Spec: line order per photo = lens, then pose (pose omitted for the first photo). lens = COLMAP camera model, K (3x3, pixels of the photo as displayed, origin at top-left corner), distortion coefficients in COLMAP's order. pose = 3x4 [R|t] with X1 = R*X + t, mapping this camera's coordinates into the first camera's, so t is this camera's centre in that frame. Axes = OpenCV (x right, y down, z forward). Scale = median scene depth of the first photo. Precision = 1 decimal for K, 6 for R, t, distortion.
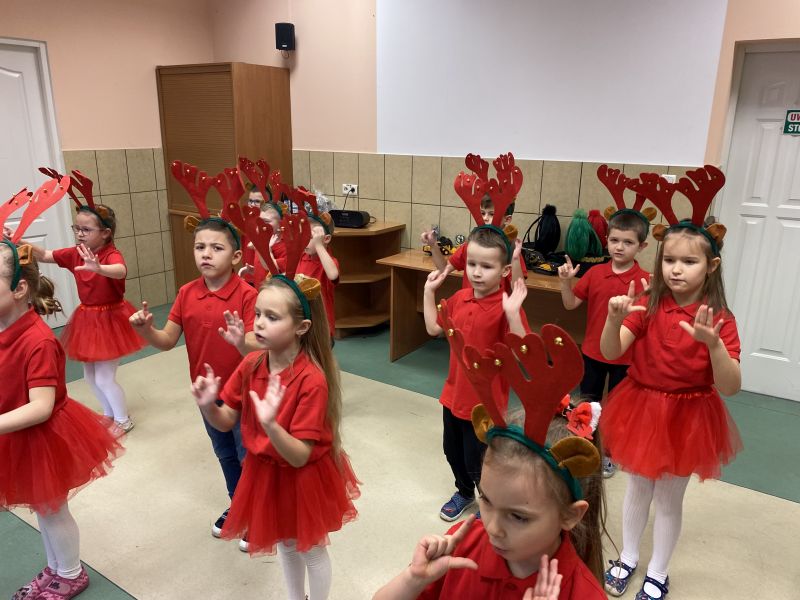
lens RADIAL K [[613.6, 0, 397.9], [0, 613.6, 300.5], [0, 0, 1]] dist [0.056382, -0.076481]
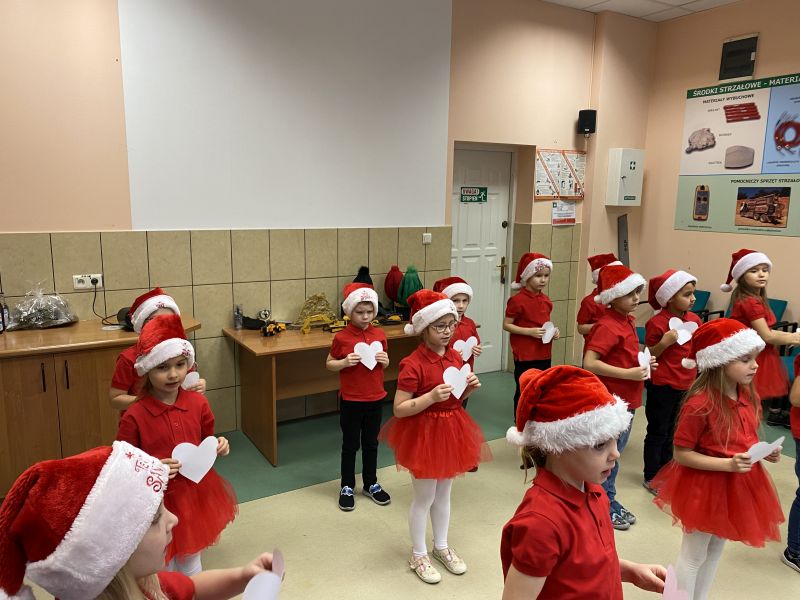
lens RADIAL K [[613.6, 0, 396.0], [0, 613.6, 304.0], [0, 0, 1]] dist [0.056382, -0.076481]
pose [[0.426044, -0.160256, 0.890396, -0.652767], [0.243990, 0.968072, 0.057490, -0.121792], [-0.871180, 0.192754, 0.451542, 0.402220]]
